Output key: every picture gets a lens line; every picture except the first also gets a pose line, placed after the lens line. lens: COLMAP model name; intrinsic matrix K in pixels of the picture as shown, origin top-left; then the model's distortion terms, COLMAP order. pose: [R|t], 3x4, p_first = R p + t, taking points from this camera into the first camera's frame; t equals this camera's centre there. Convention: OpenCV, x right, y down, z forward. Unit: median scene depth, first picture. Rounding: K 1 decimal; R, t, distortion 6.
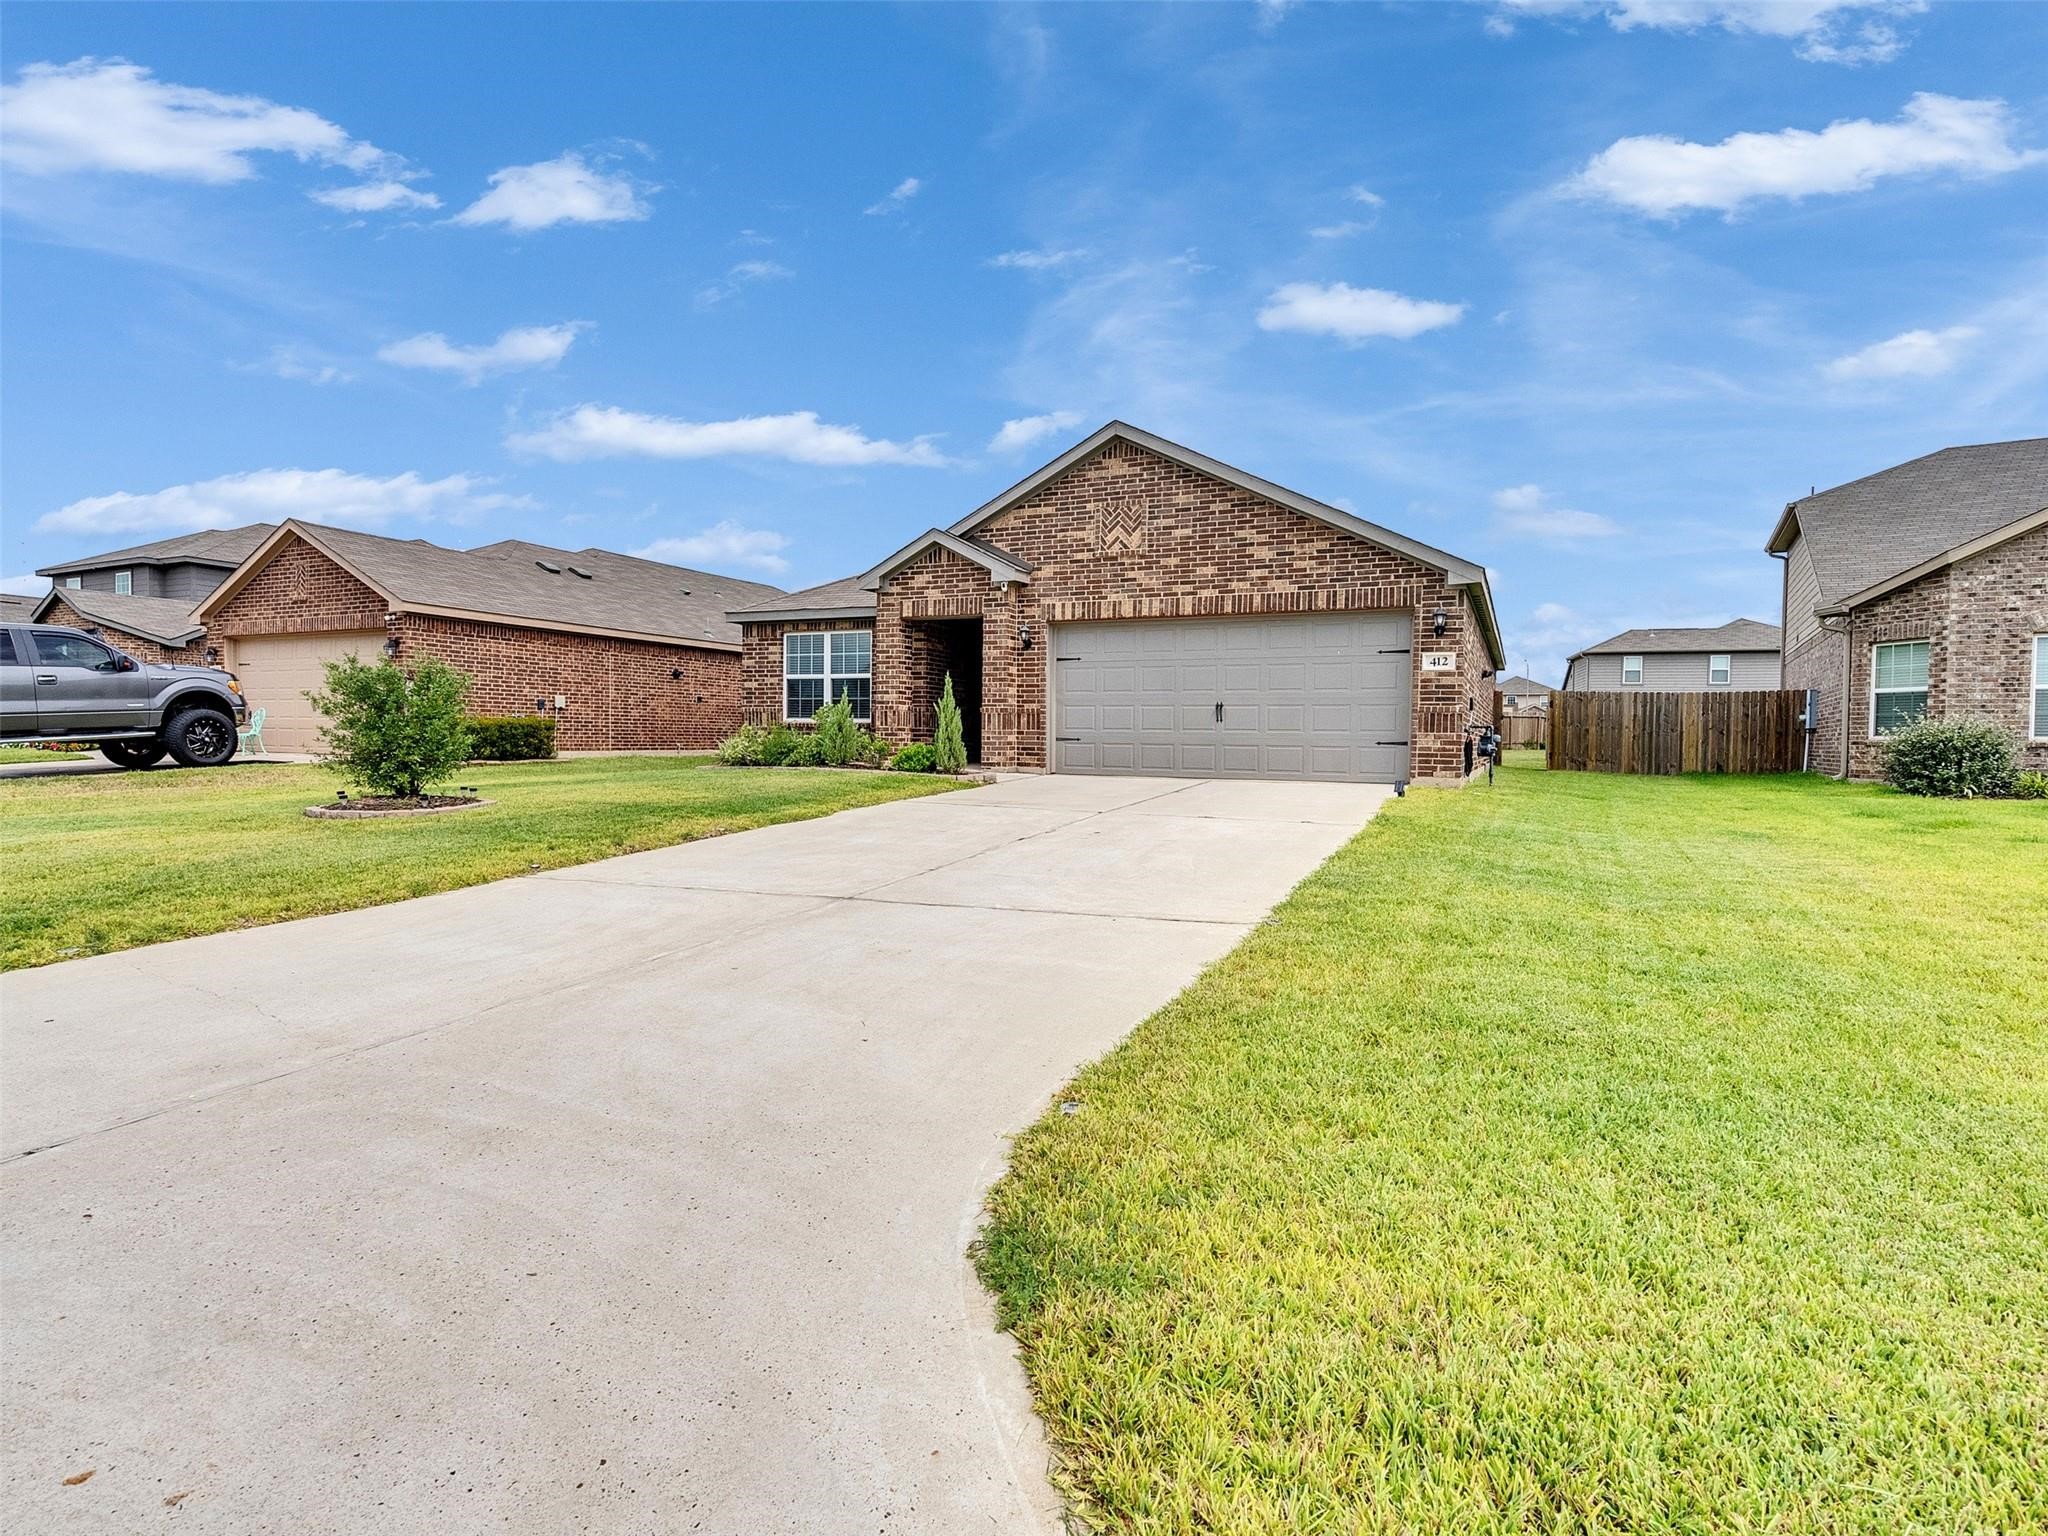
lens RADIAL K [[1060.6, 0, 1009.1], [0, 1060.6, 770.0], [0, 0, 1]] dist [0.004846, 0.002045]
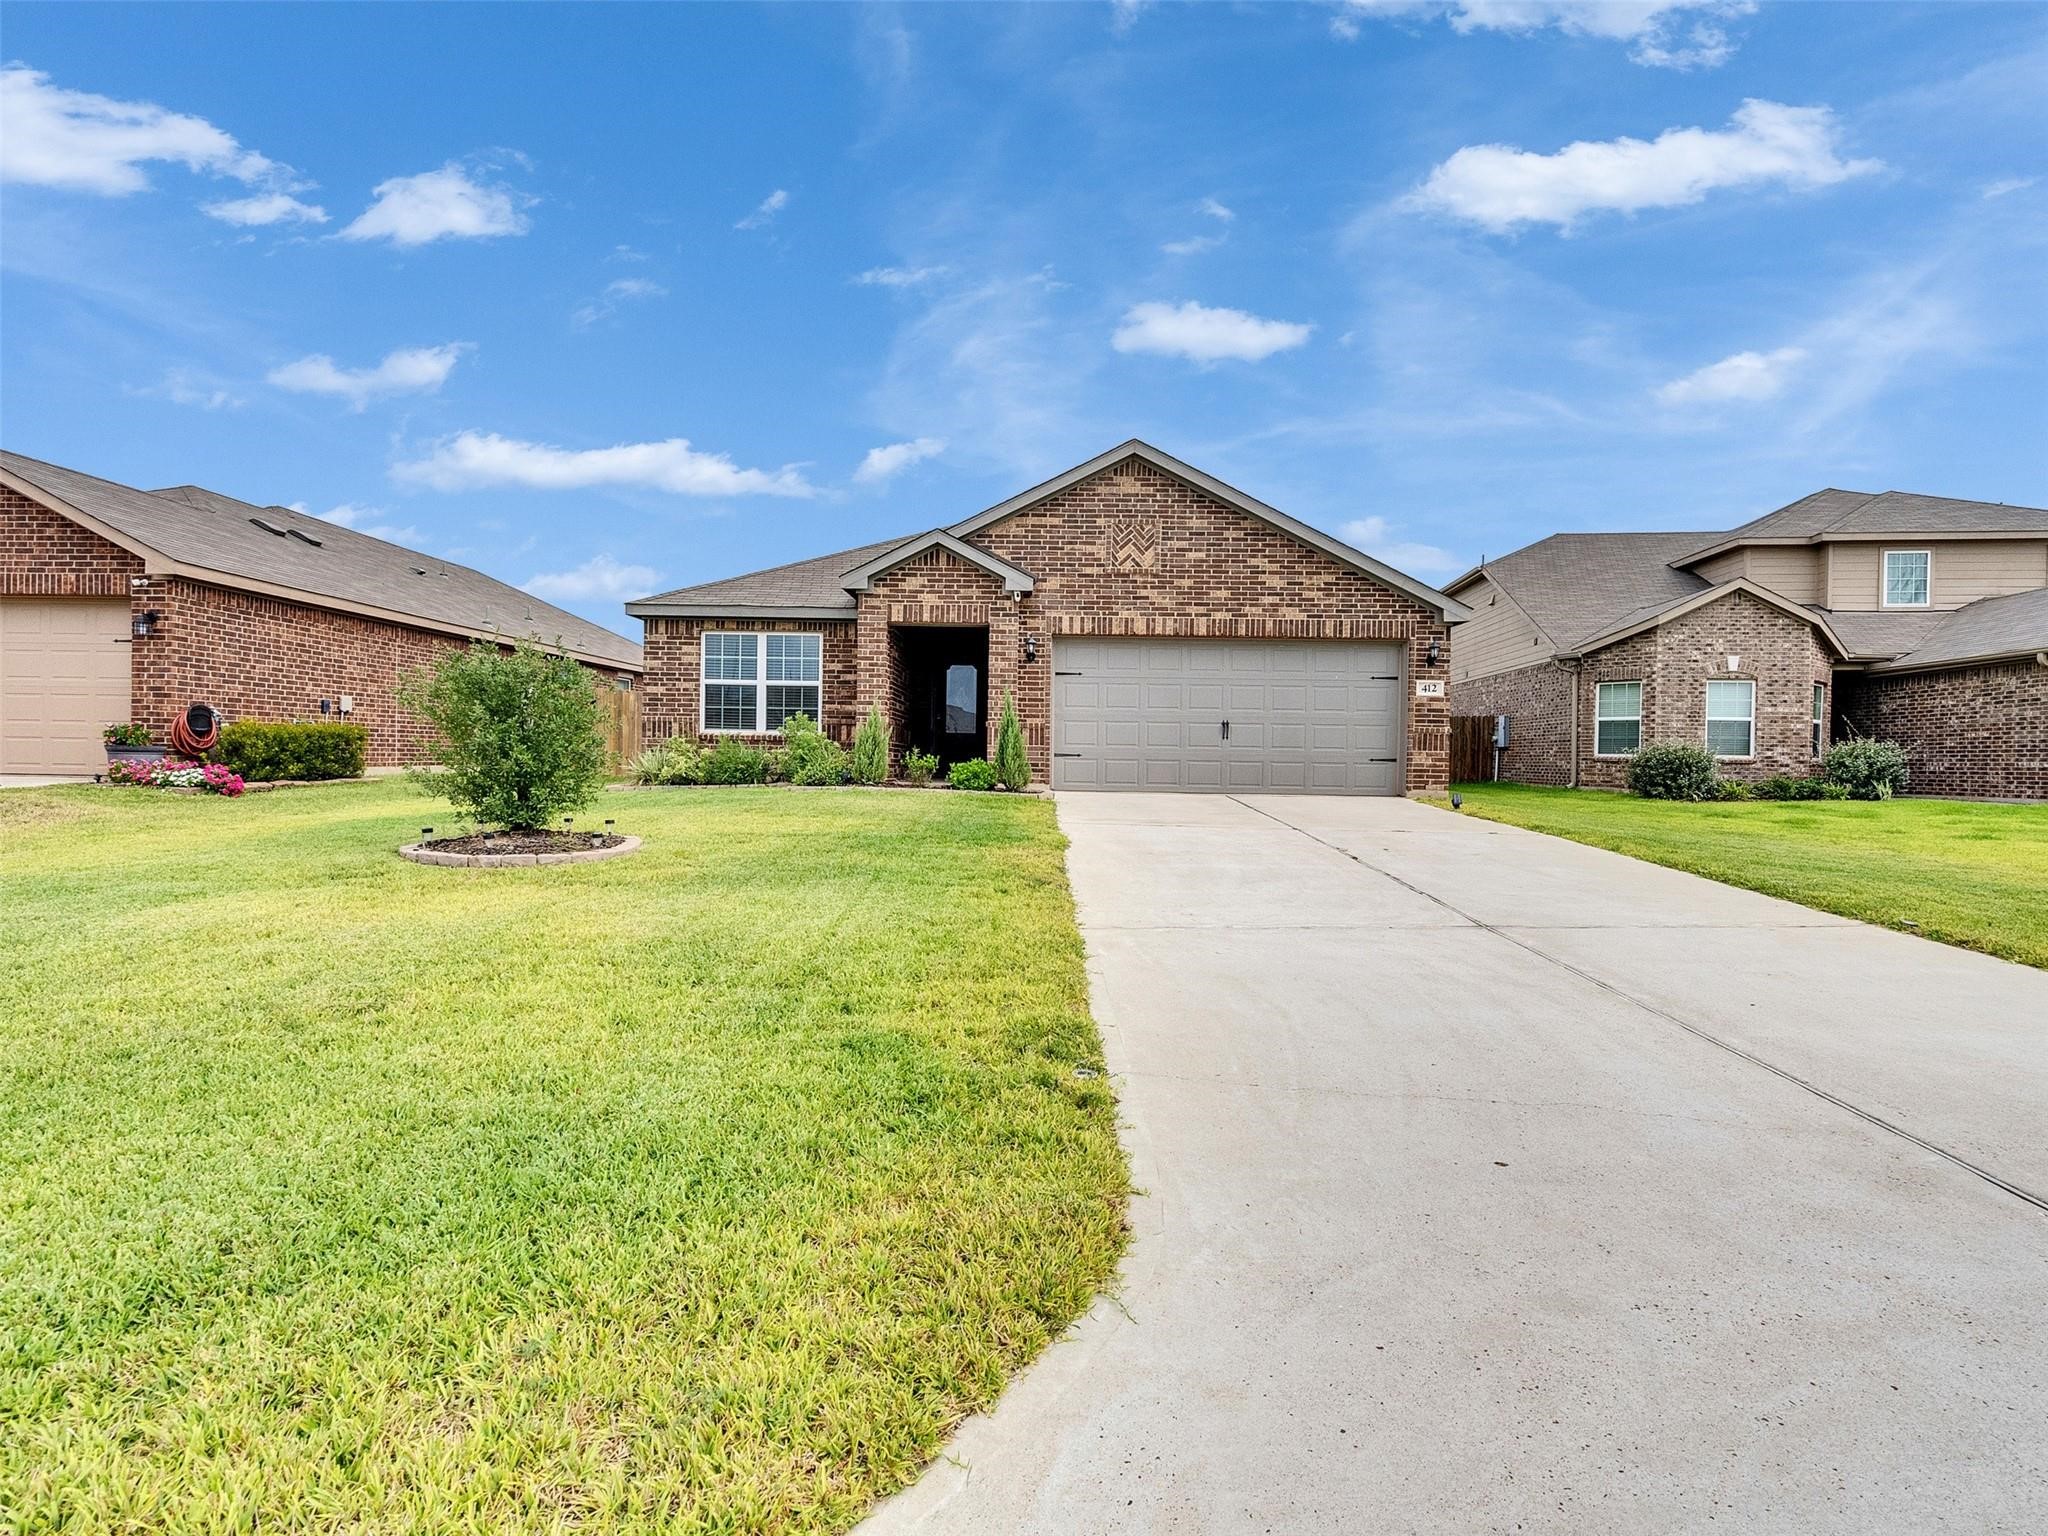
lens RADIAL K [[1060.6, 0, 1014.2], [0, 1060.6, 767.7], [0, 0, 1]] dist [0.004846, 0.002045]
pose [[0.911035, -0.002853, 0.412319, -0.397572], [0.007989, 0.999910, -0.010732, -0.007576], [-0.412252, 0.013071, 0.910976, 0.127796]]
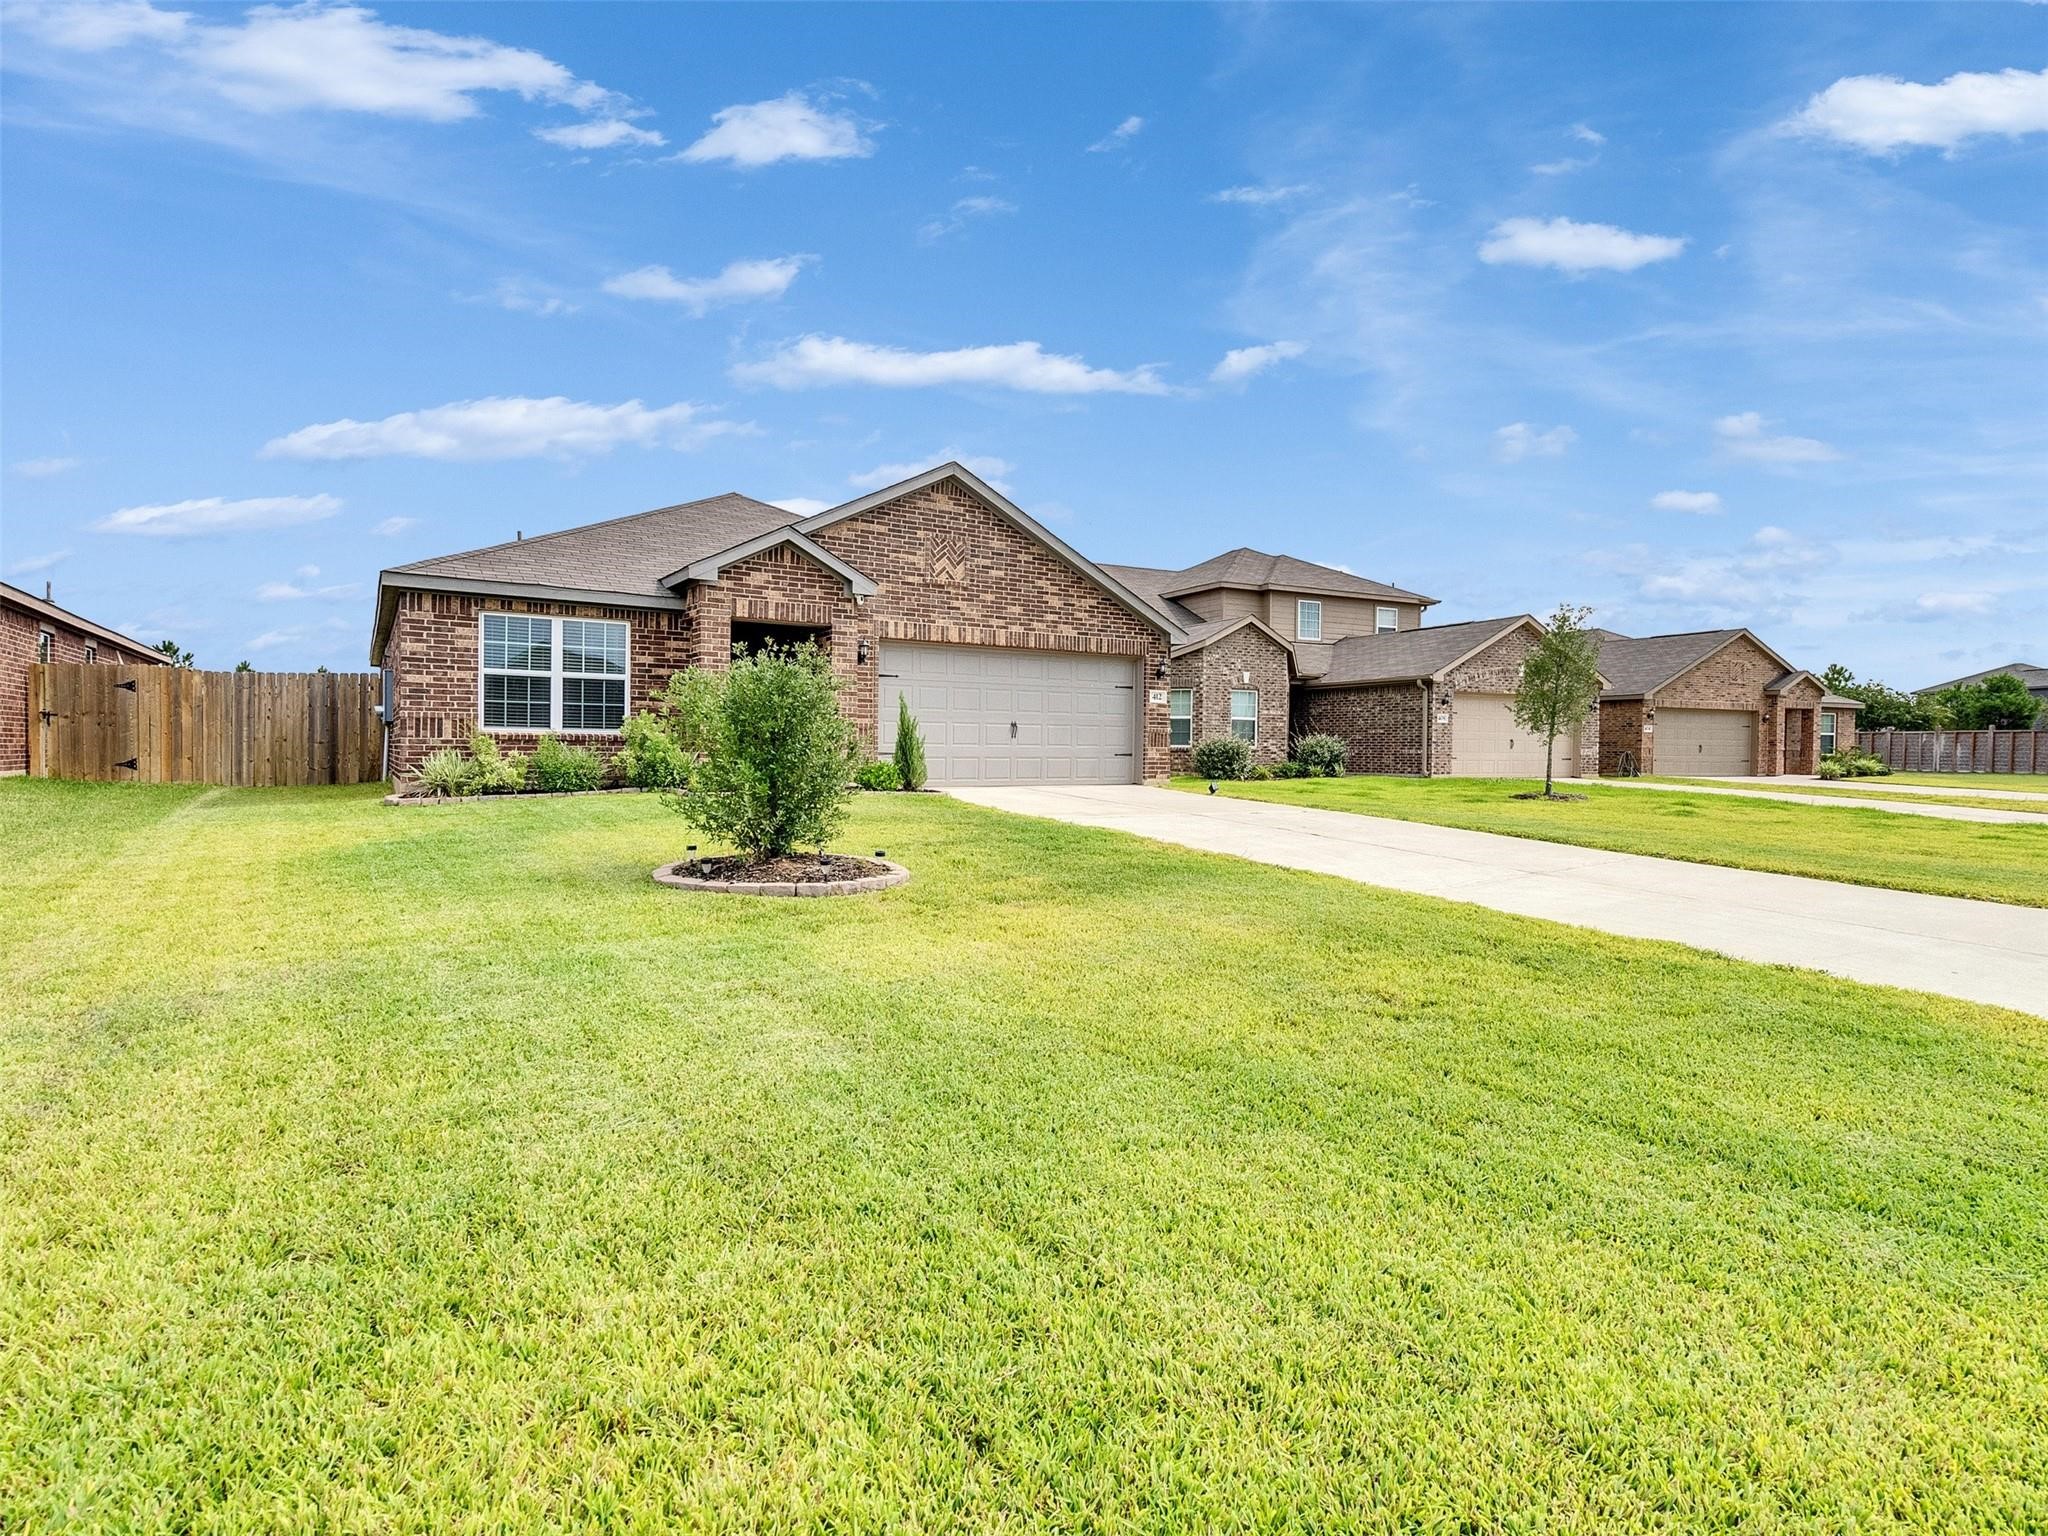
lens RADIAL K [[1060.6, 0, 1019.8], [0, 1060.6, 757.5], [0, 0, 1]] dist [0.004846, 0.002045]
pose [[0.524422, -0.015863, 0.851311, -0.756435], [0.022471, 0.999736, 0.004786, -0.027646], [-0.851162, 0.016620, 0.524640, 0.355572]]
